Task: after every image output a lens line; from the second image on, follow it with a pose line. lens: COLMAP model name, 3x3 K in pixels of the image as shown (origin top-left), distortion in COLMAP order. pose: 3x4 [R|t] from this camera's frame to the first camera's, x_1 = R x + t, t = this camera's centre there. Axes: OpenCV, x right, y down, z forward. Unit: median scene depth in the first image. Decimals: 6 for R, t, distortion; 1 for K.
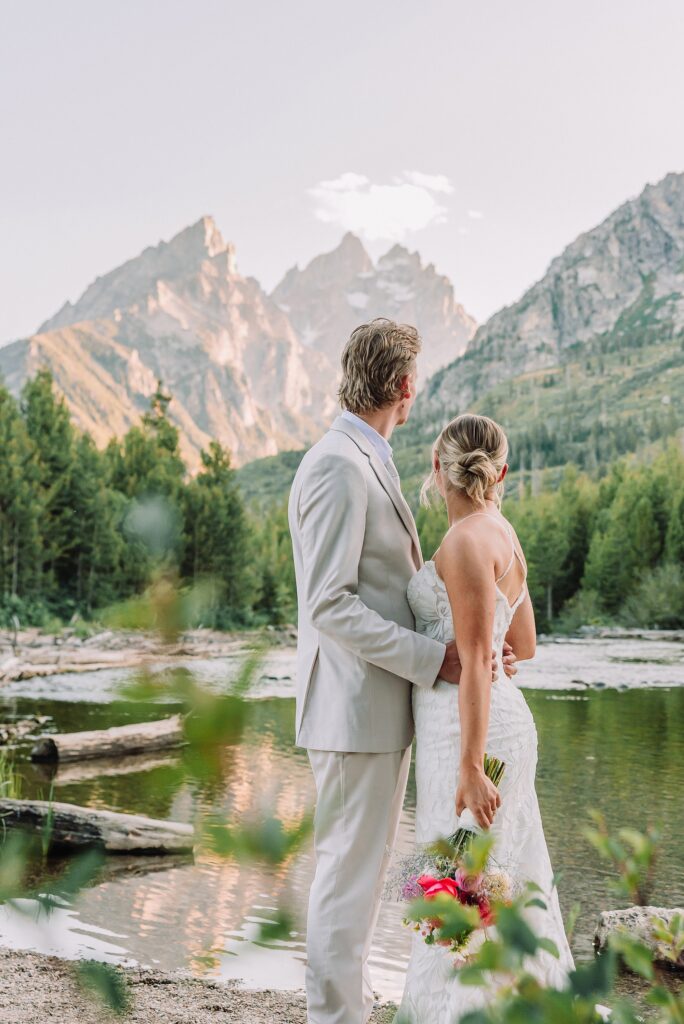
lens RADIAL K [[1348.8, 0, 332.8], [0, 1348.8, 512.3], [0, 0, 1]] dist [-0.038888, 0.000000]
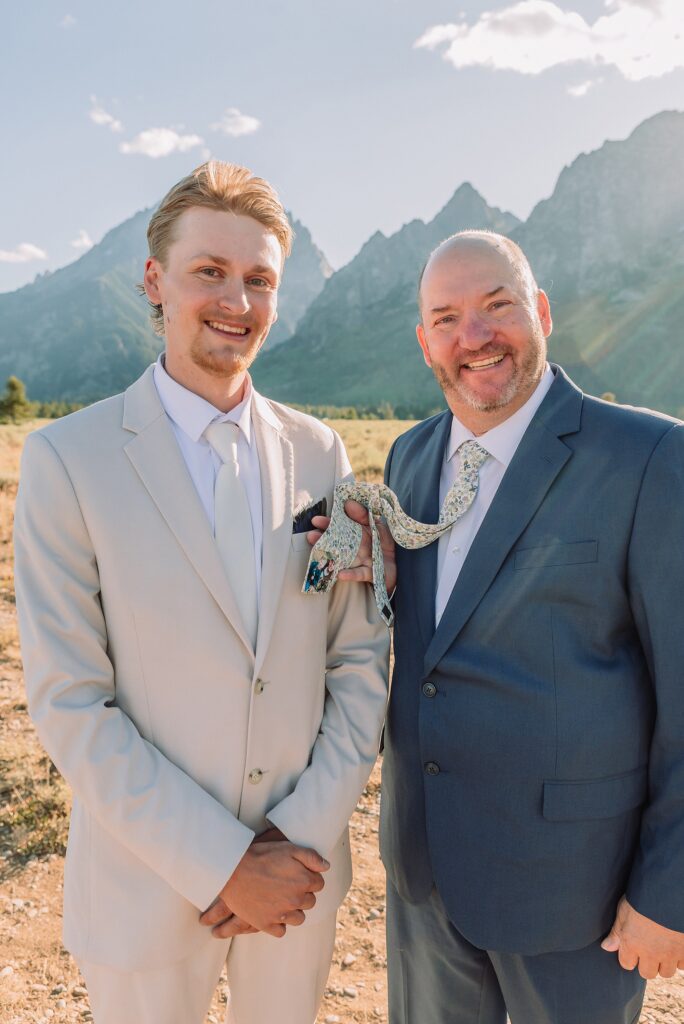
lens RADIAL K [[852.8, 0, 338.3], [0, 852.8, 507.2], [0, 0, 1]] dist [-0.024288, 0.018796]
pose [[0.992178, -0.025507, 0.122194, -0.035487], [0.003183, 0.983752, 0.179506, -0.022605], [-0.124787, -0.177713, 0.976138, -0.274657]]
